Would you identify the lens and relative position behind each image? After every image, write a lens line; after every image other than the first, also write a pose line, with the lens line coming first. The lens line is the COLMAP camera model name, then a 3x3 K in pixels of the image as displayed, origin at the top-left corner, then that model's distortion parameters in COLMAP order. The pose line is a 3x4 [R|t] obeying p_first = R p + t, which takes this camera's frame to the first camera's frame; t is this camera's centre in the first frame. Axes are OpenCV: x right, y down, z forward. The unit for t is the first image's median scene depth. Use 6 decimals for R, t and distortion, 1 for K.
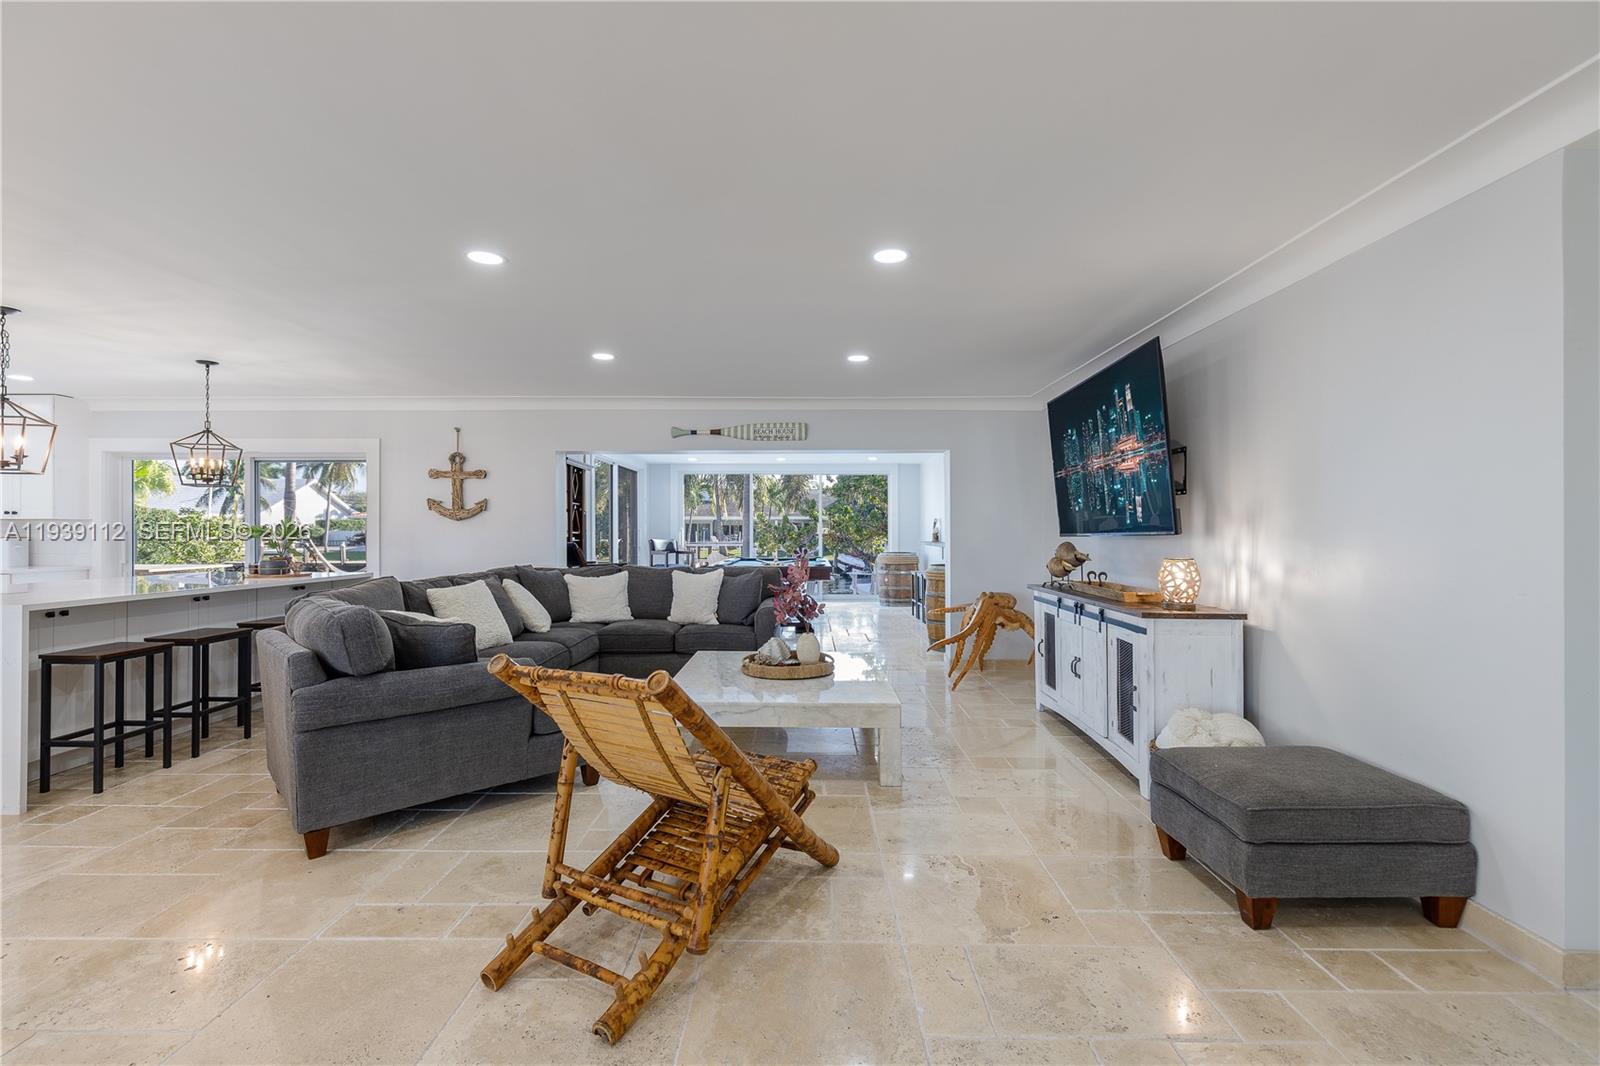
lens RADIAL K [[719.8, 0, 800.2], [0, 719.8, 518.3], [0, 0, 1]] dist [0.004330, -0.000581]
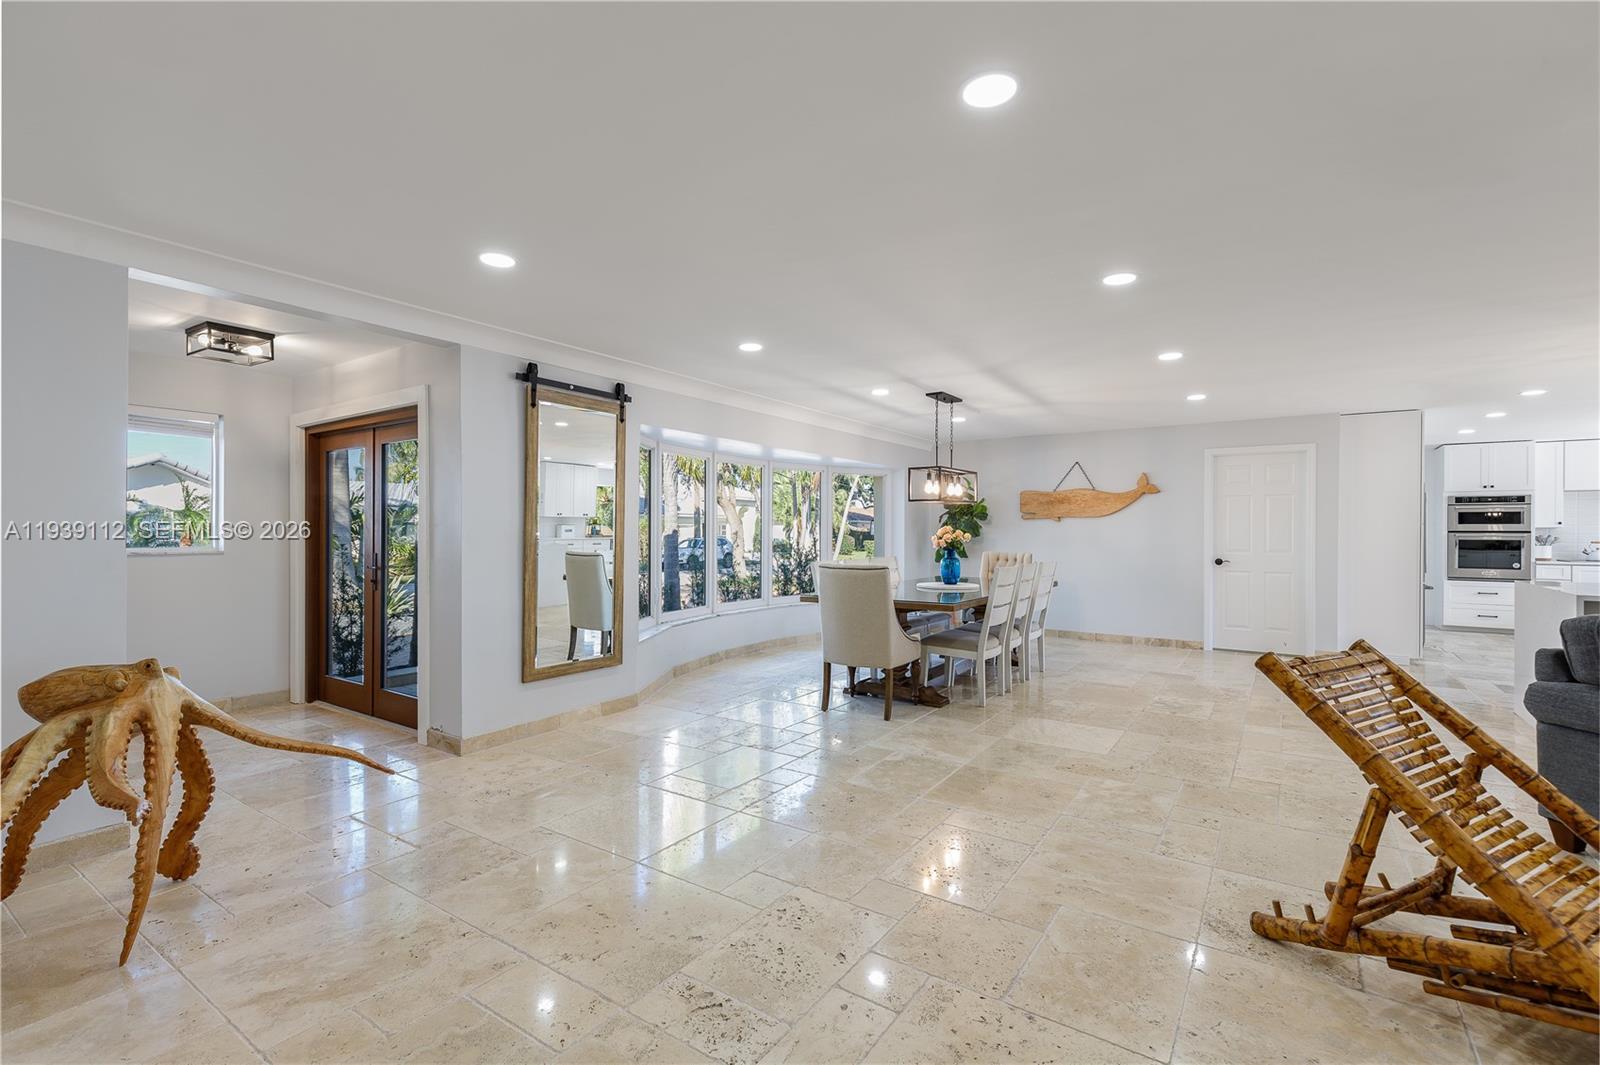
lens RADIAL K [[719.8, 0, 803.8], [0, 719.8, 533.9], [0, 0, 1]] dist [0.004330, -0.000581]
pose [[-0.548574, 0.000499, -0.836102, 0.381271], [0.009037, 0.999945, -0.005332, 0.005133], [0.836053, -0.010481, -0.548549, 0.313580]]
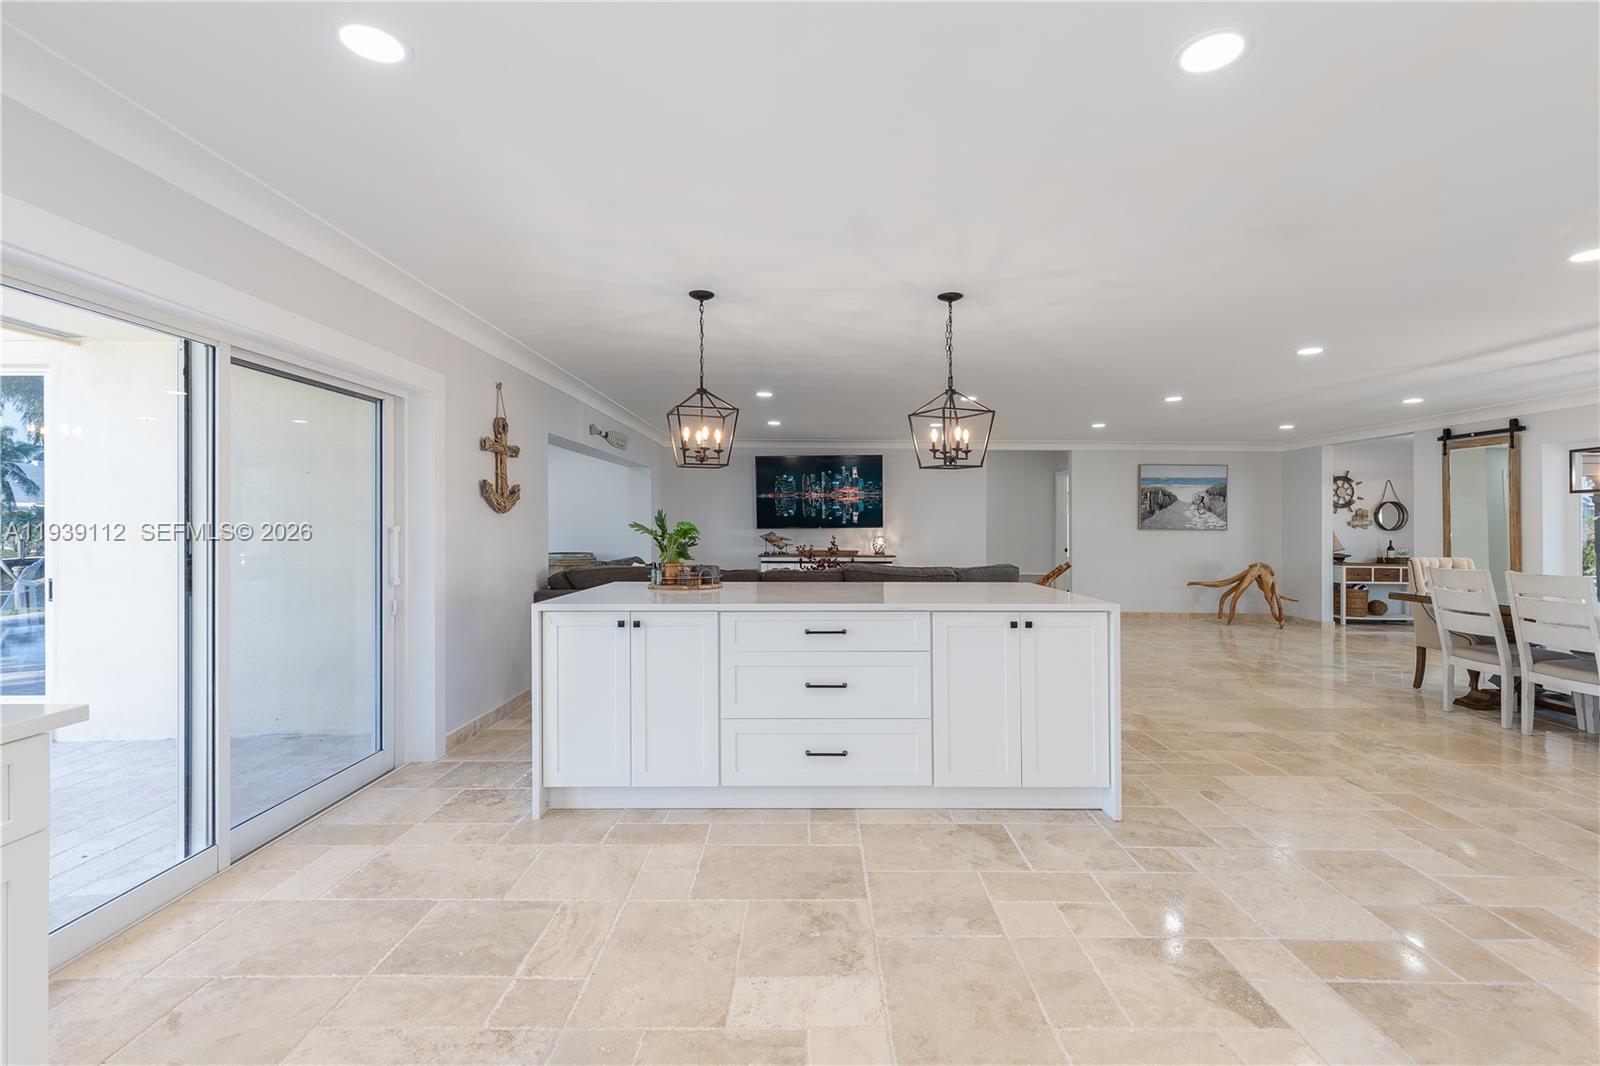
lens RADIAL K [[719.8, 0, 810.9], [0, 719.8, 524.5], [0, 0, 1]] dist [0.004330, -0.000581]
pose [[-0.016473, -0.001334, 0.999863, -1.339573], [-0.020376, 0.999792, 0.000998, 0.008112], [-0.999657, -0.020357, -0.016497, 0.789702]]
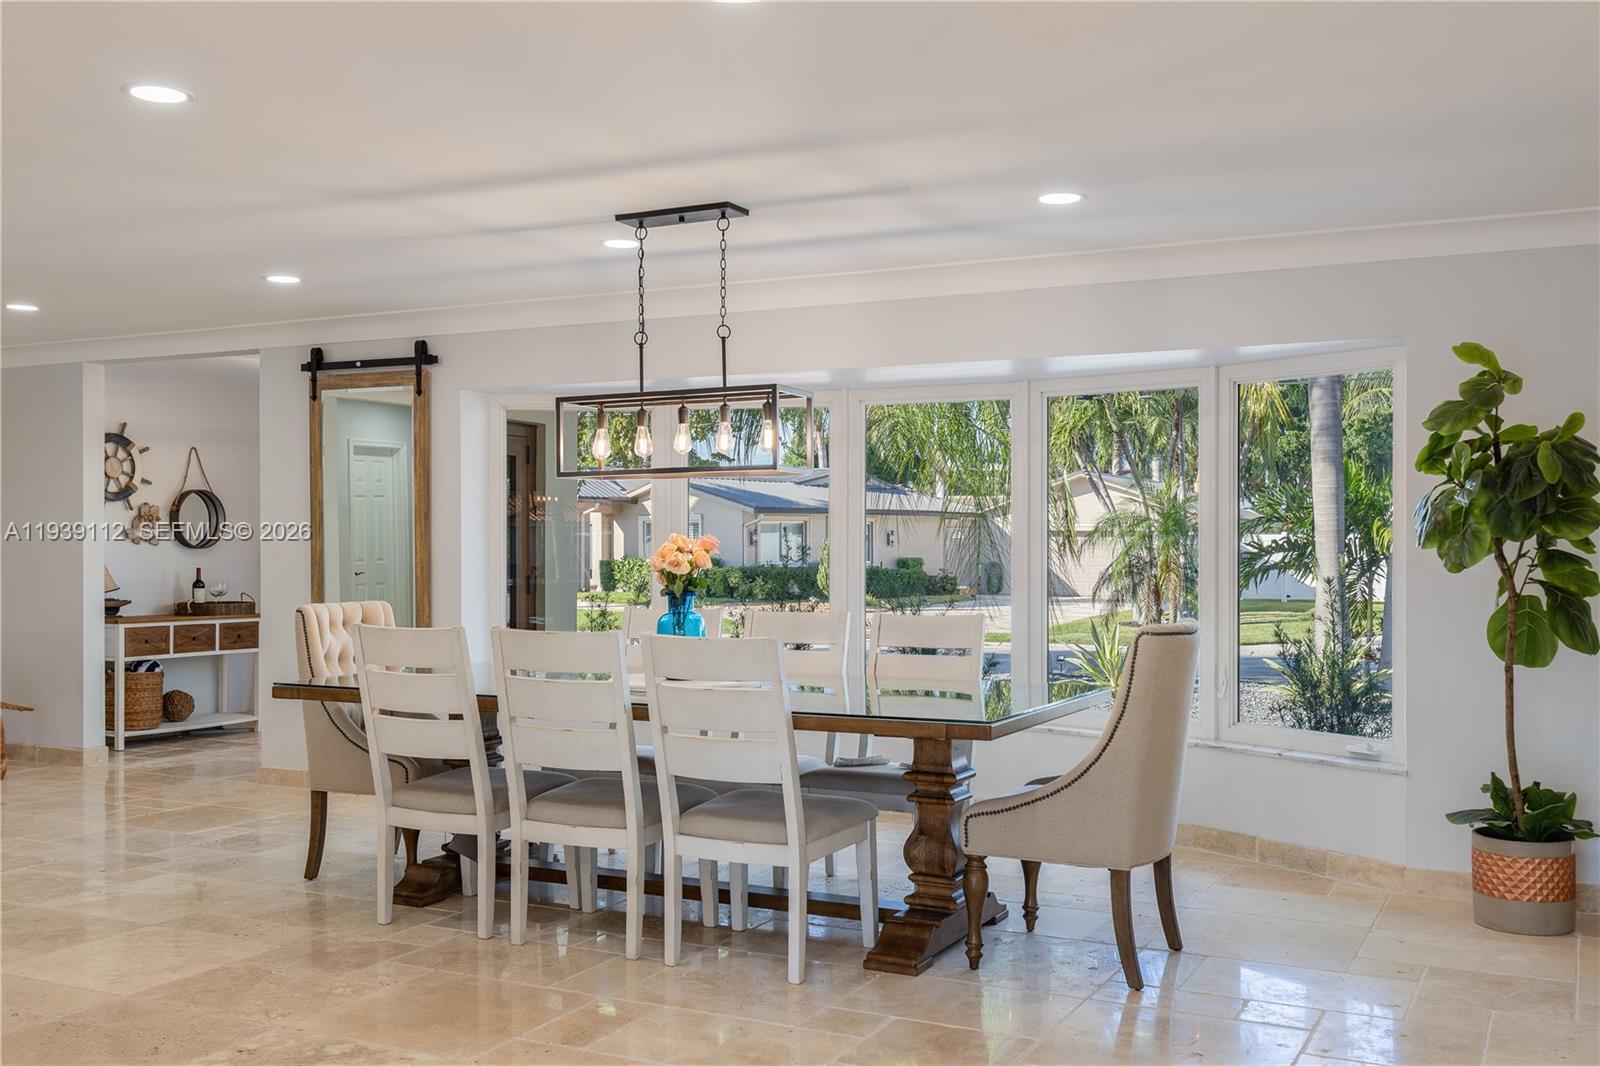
lens RADIAL K [[1541.8, 0, 802.1], [0, 1541.8, 543.5], [0, 0, 1]] dist [-0.000337, 0.000000]
pose [[-0.896639, -0.002128, 0.442758, -1.095635], [-0.008797, 0.999877, -0.013008, 0.007905], [-0.442676, -0.015559, -0.896547, 0.702148]]
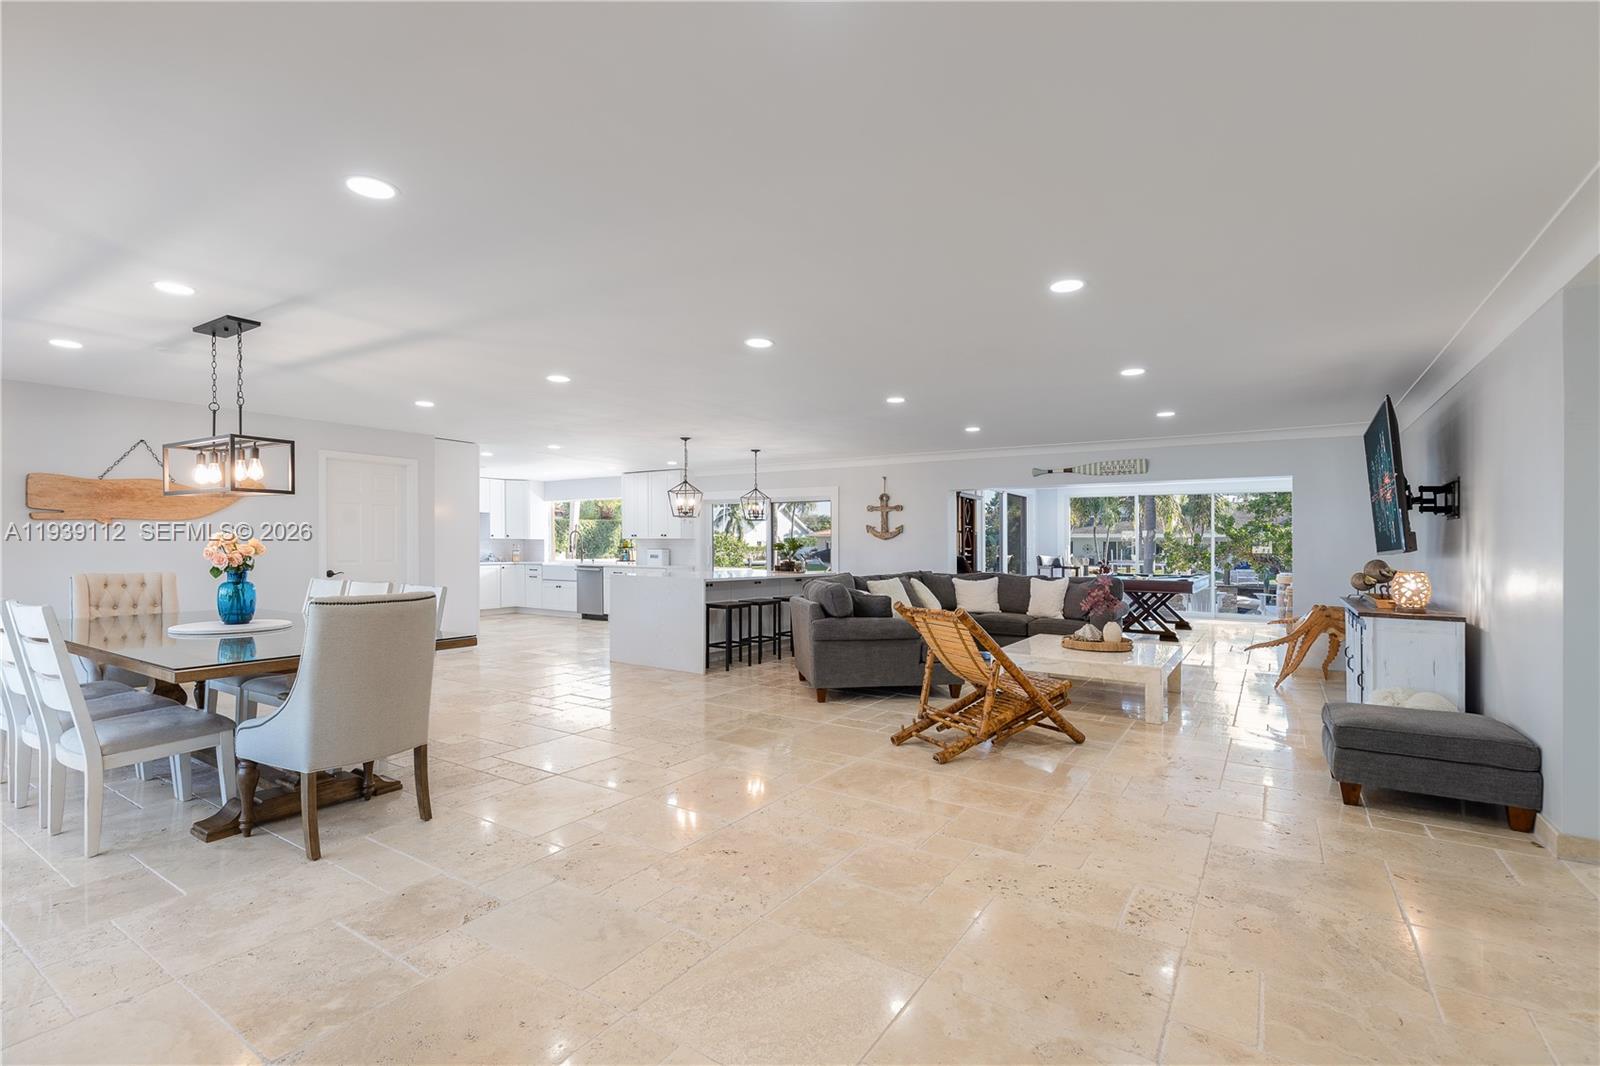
lens RADIAL K [[719.8, 0, 791.1], [0, 719.8, 538.3], [0, 0, 1]] dist [0.004330, -0.000581]
pose [[0.837600, -0.000686, -0.546284, 0.187739], [0.002466, 0.999994, 0.002525, -0.004817], [0.546279, -0.003462, 0.837596, -0.376316]]
